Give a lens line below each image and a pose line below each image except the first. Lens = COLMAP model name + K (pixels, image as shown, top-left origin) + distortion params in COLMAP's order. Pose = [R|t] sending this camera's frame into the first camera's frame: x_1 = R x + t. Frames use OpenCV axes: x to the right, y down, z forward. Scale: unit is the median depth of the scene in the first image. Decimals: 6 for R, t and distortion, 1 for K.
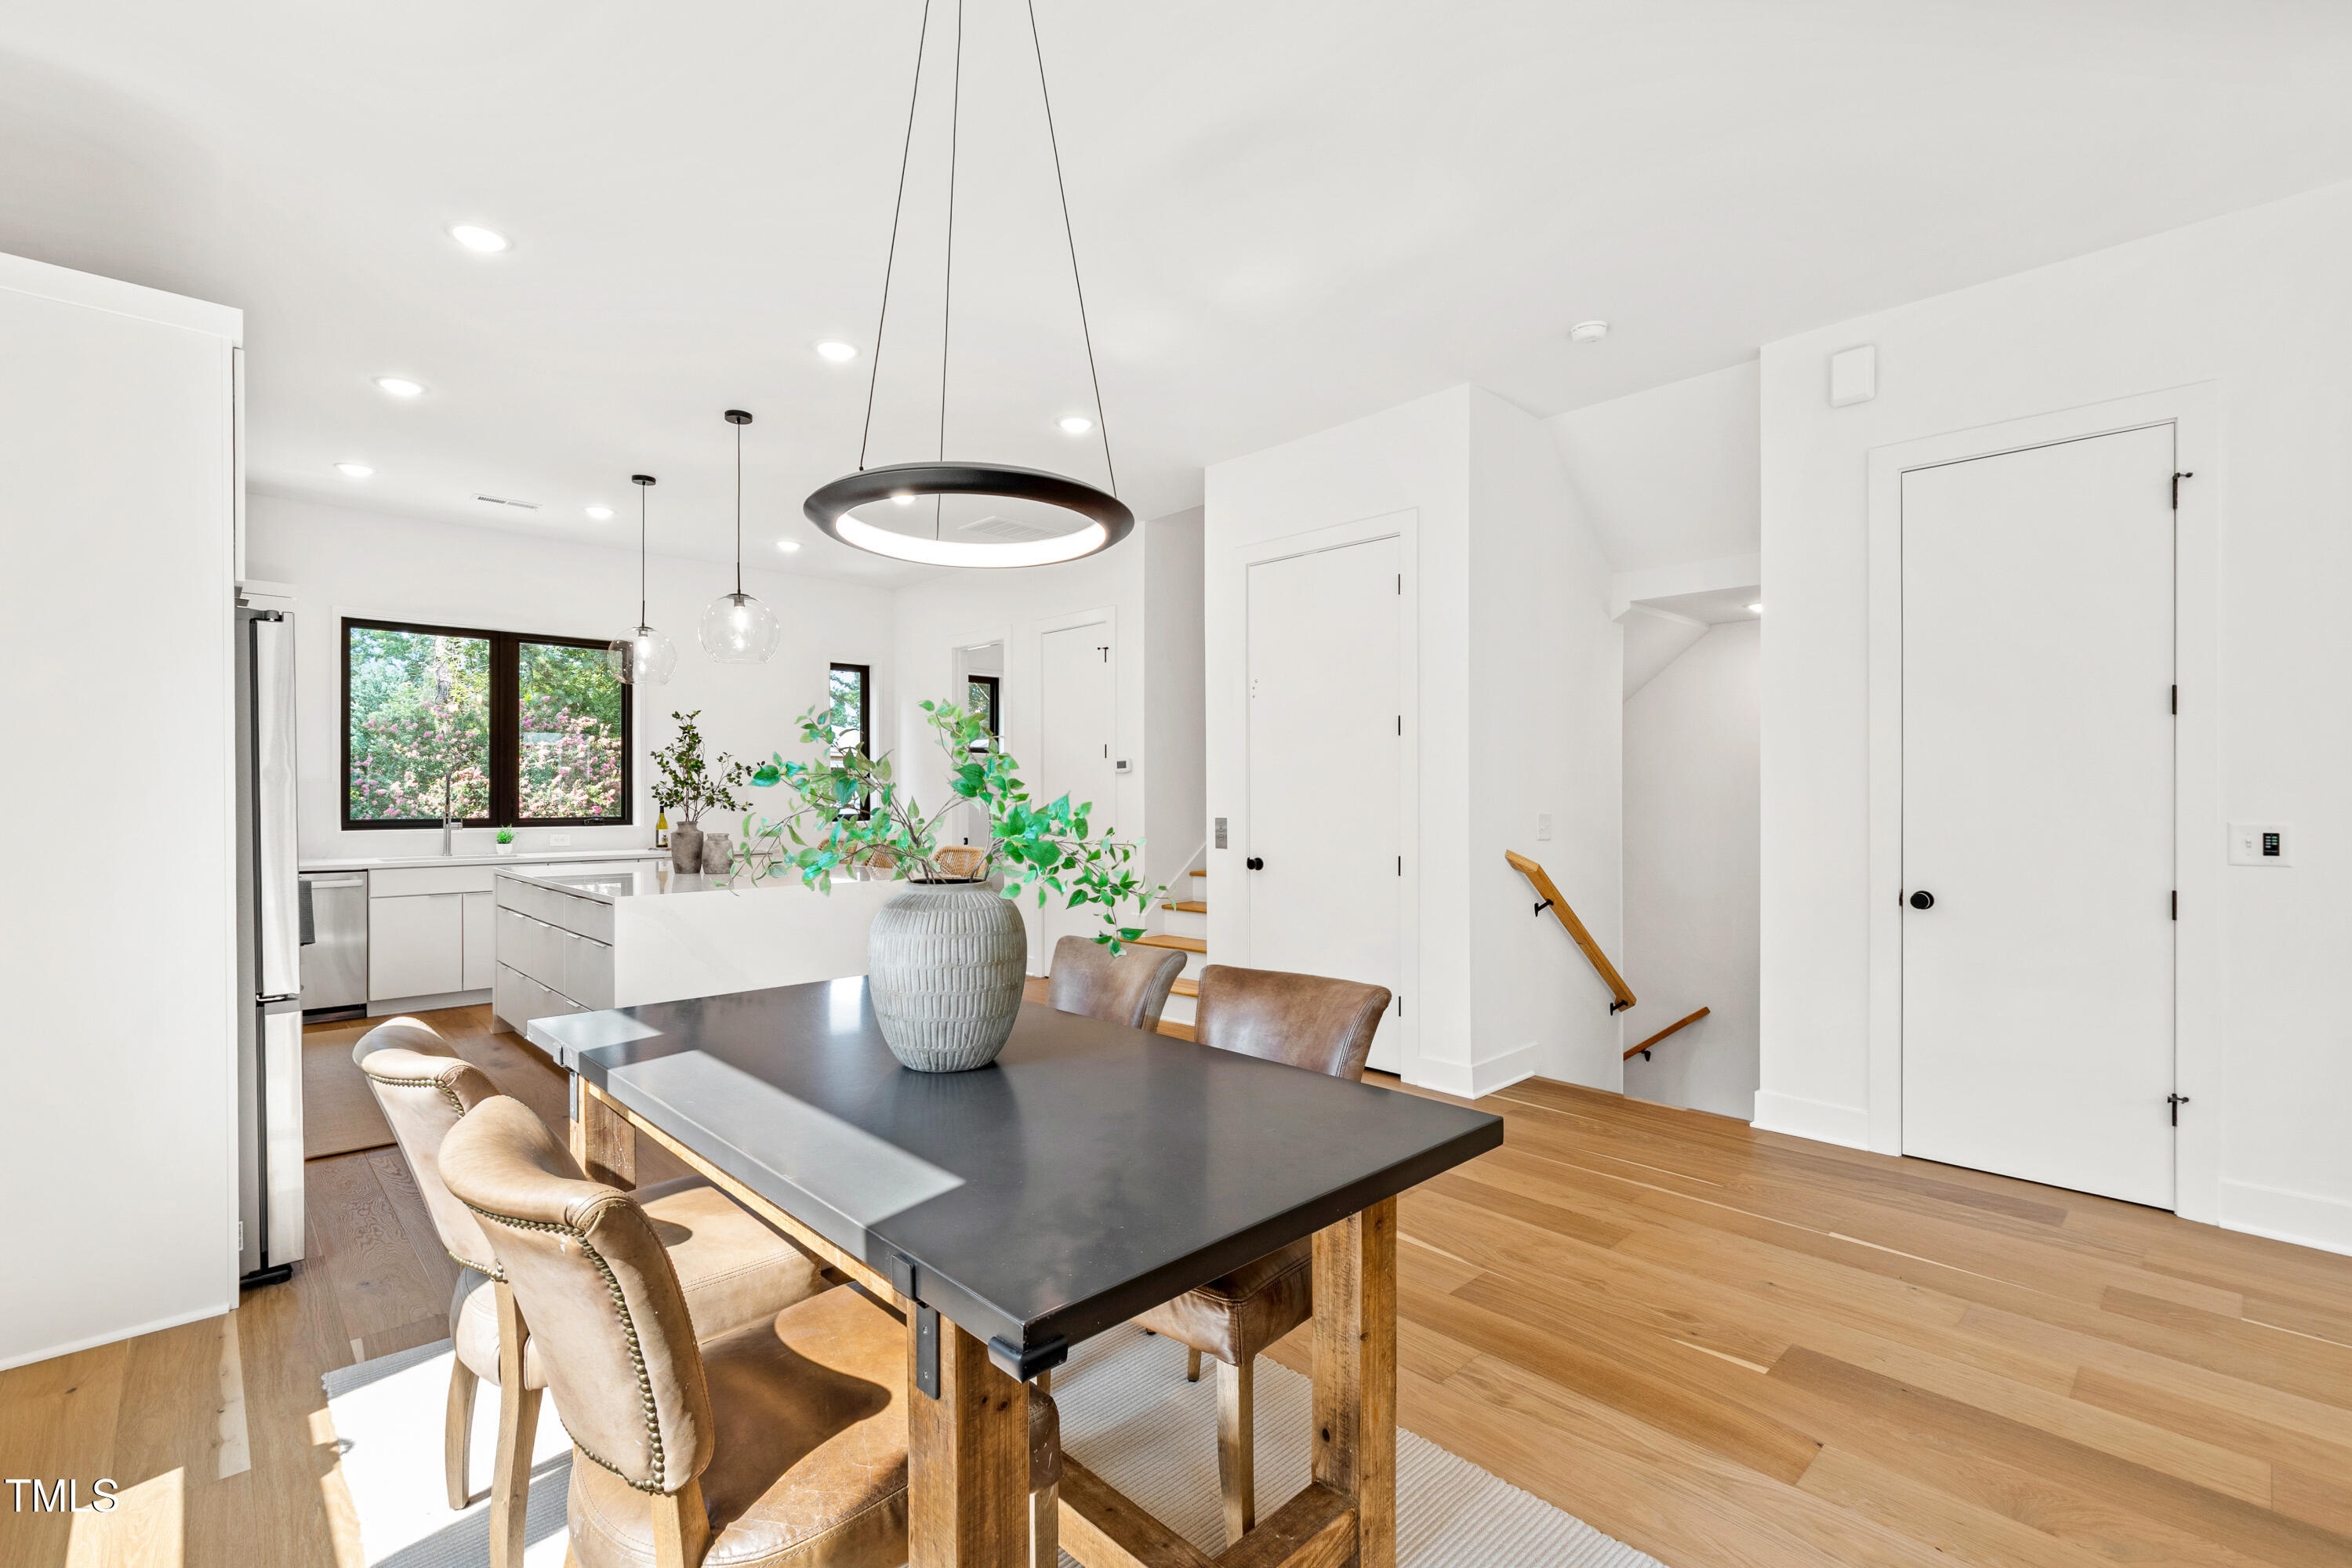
lens RADIAL K [[1044.8, 0, 1168.9], [0, 1044.8, 795.8], [0, 0, 1]] dist [-0.000398, 0.004850]
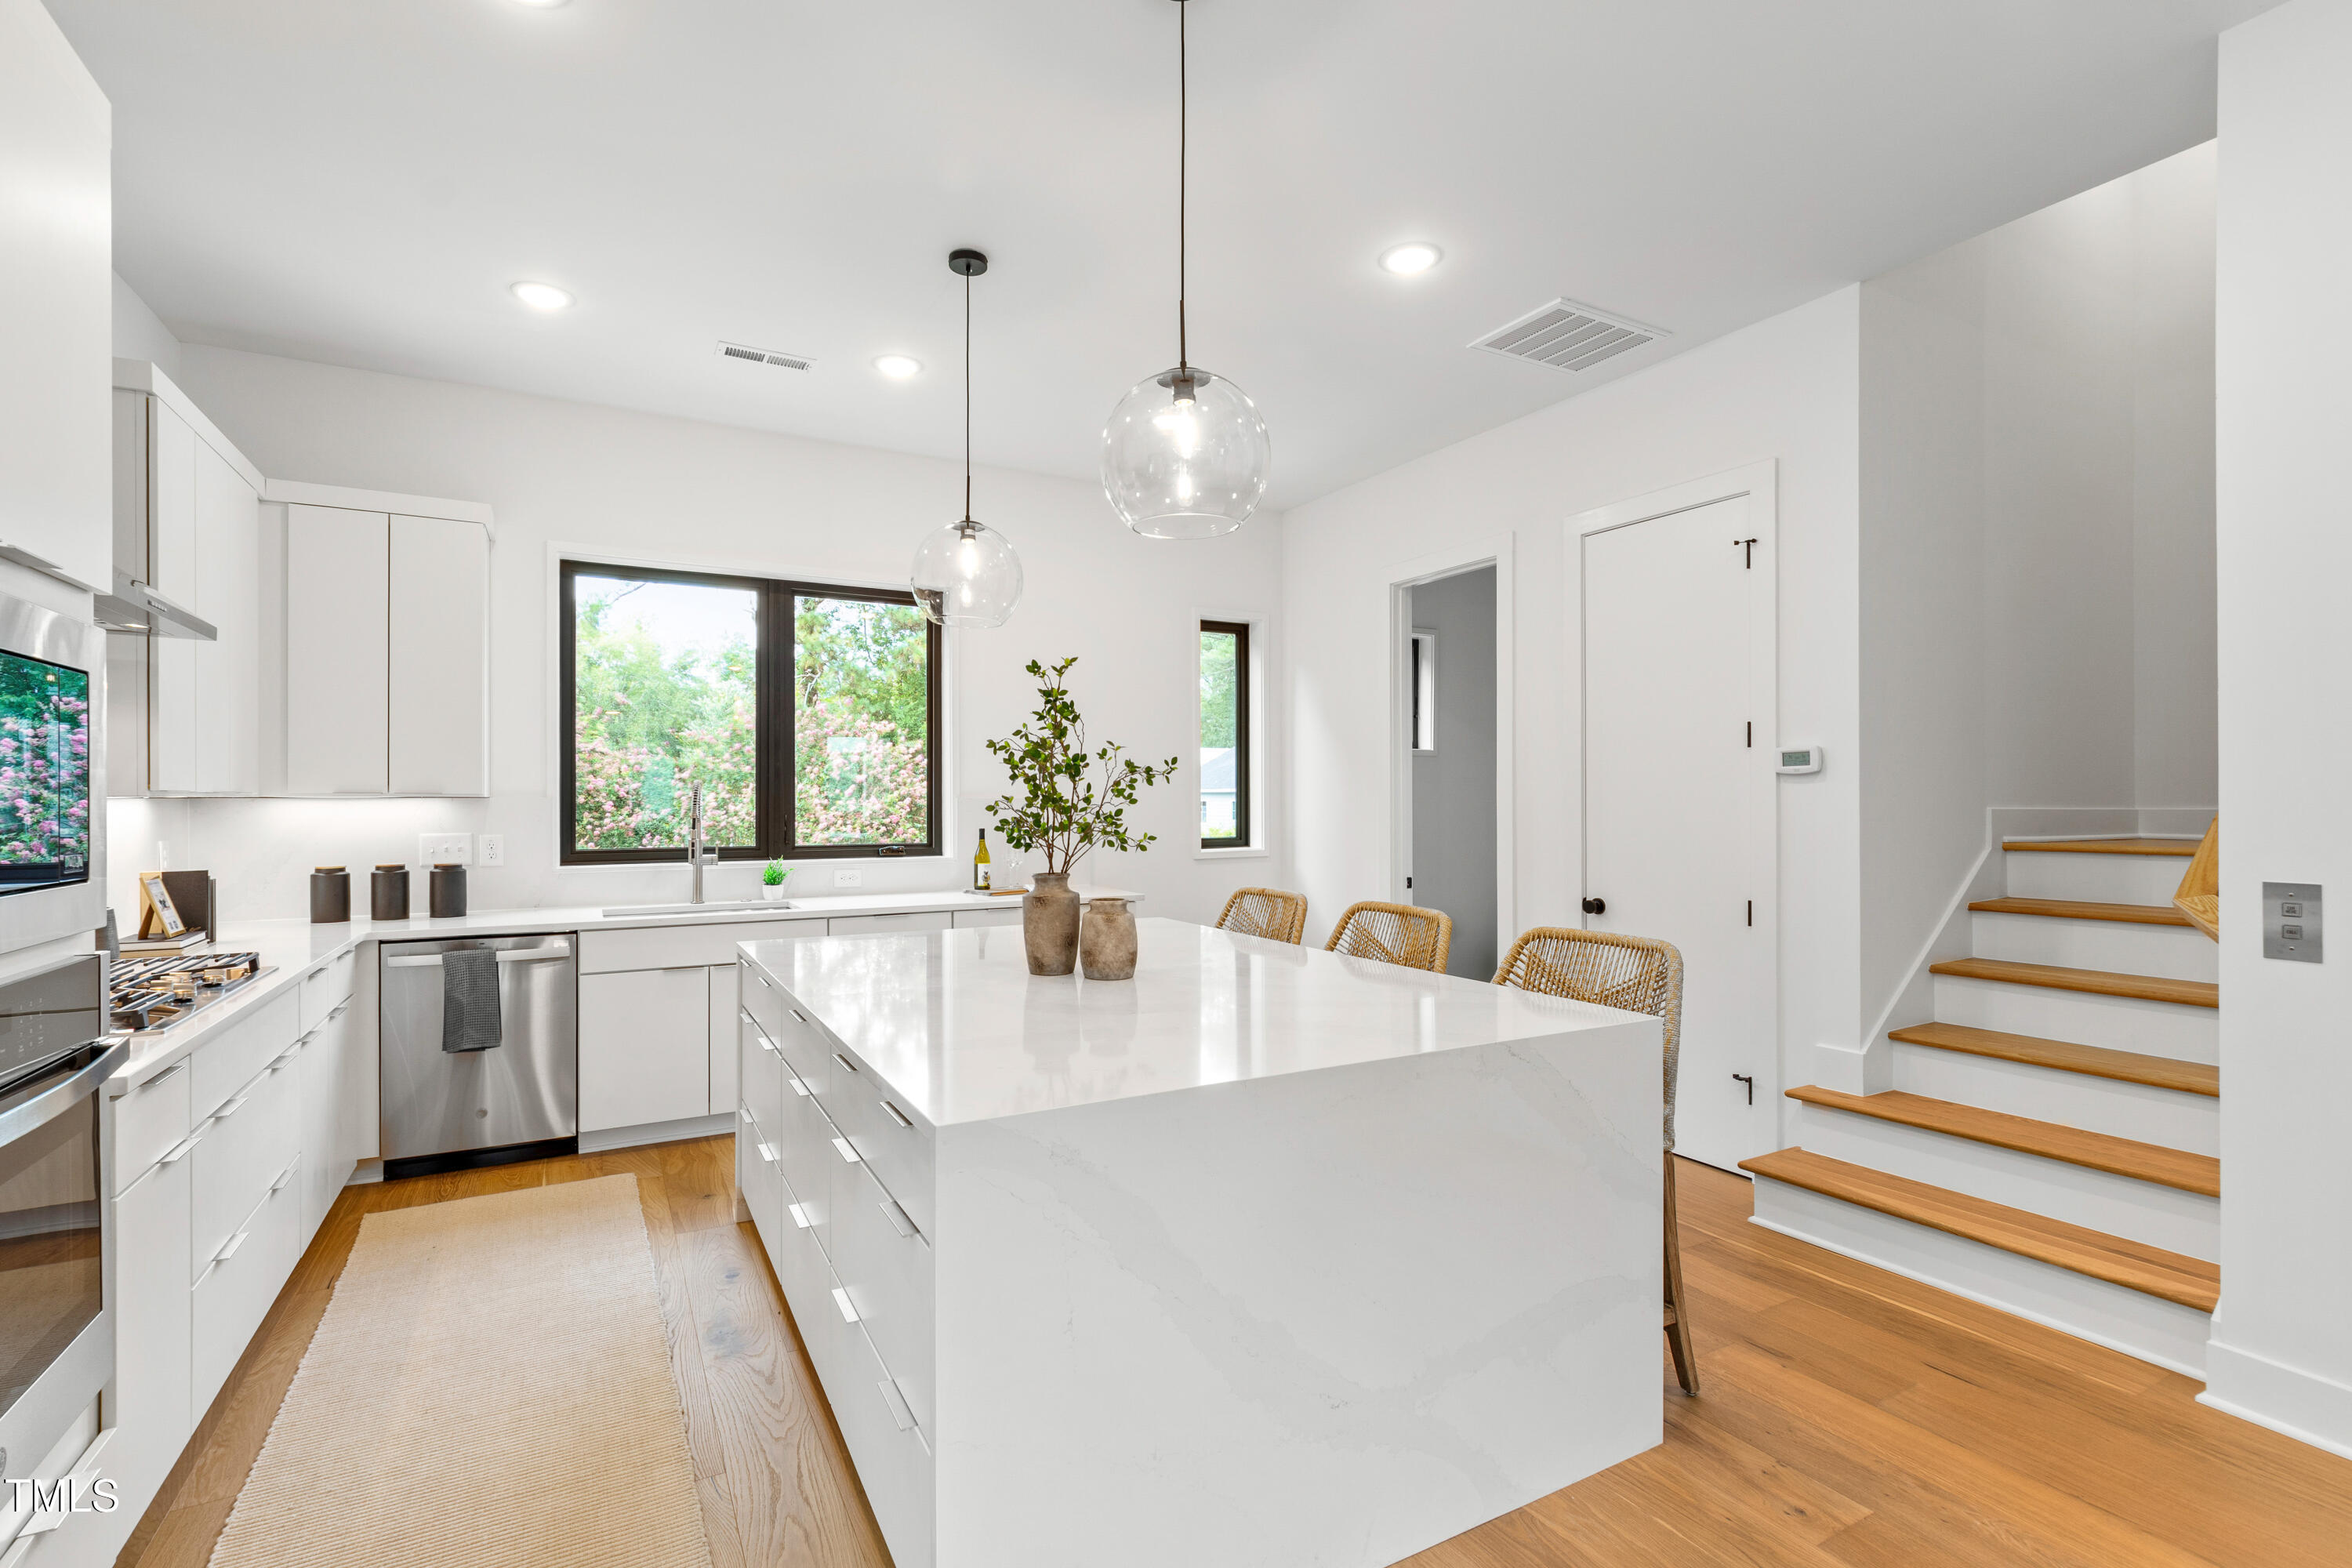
lens RADIAL K [[1044.8, 0, 1168.9], [0, 1044.8, 795.8], [0, 0, 1]] dist [-0.000398, 0.004850]
pose [[0.969785, -0.001901, -0.243952, -0.261643], [0.000674, 0.999987, -0.005116, -0.010701], [0.243959, 0.004797, 0.969774, 0.481549]]
